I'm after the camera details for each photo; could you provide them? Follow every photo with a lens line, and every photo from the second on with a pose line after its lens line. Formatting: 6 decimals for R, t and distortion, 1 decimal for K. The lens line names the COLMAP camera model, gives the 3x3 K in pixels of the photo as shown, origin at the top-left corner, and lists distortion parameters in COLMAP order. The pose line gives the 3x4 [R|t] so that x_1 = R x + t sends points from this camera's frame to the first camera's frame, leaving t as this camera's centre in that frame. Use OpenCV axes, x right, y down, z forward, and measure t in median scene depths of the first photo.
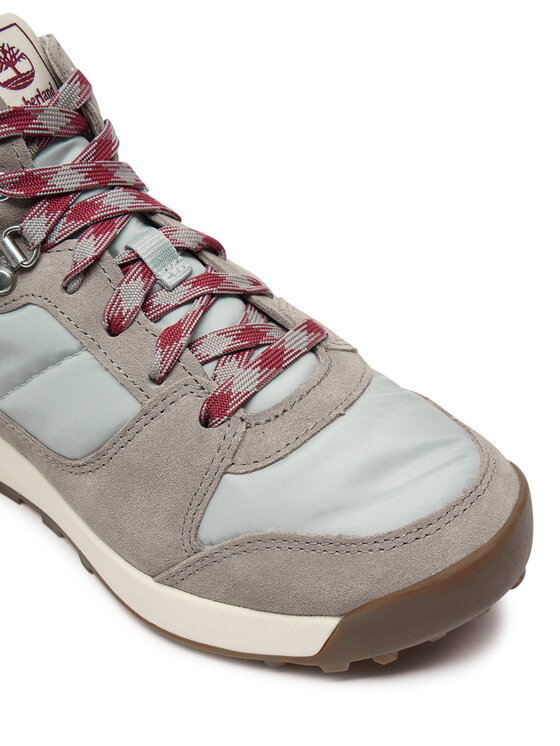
lens RADIAL K [[1392.6, 0, 281.1], [0, 1392.6, 374.2], [0, 0, 1]] dist [-0.093282, 0.000000]
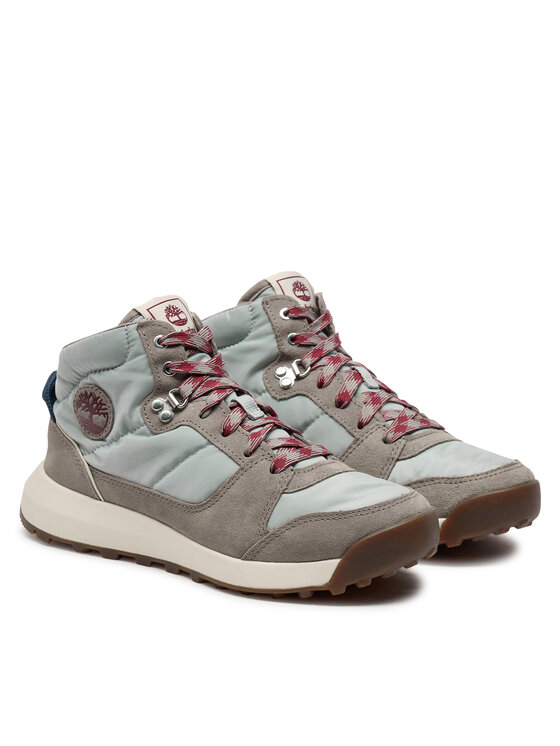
lens RADIAL K [[2173.0, 0, 276.9], [0, 2173.0, 369.6], [0, 0, 1]] dist [1.131191, 0.000000]
pose [[0.997733, 0.048840, 0.046291, -0.195162], [-0.023084, 0.894586, -0.446298, 1.264831], [-0.063209, 0.444218, 0.893686, -1.814735]]
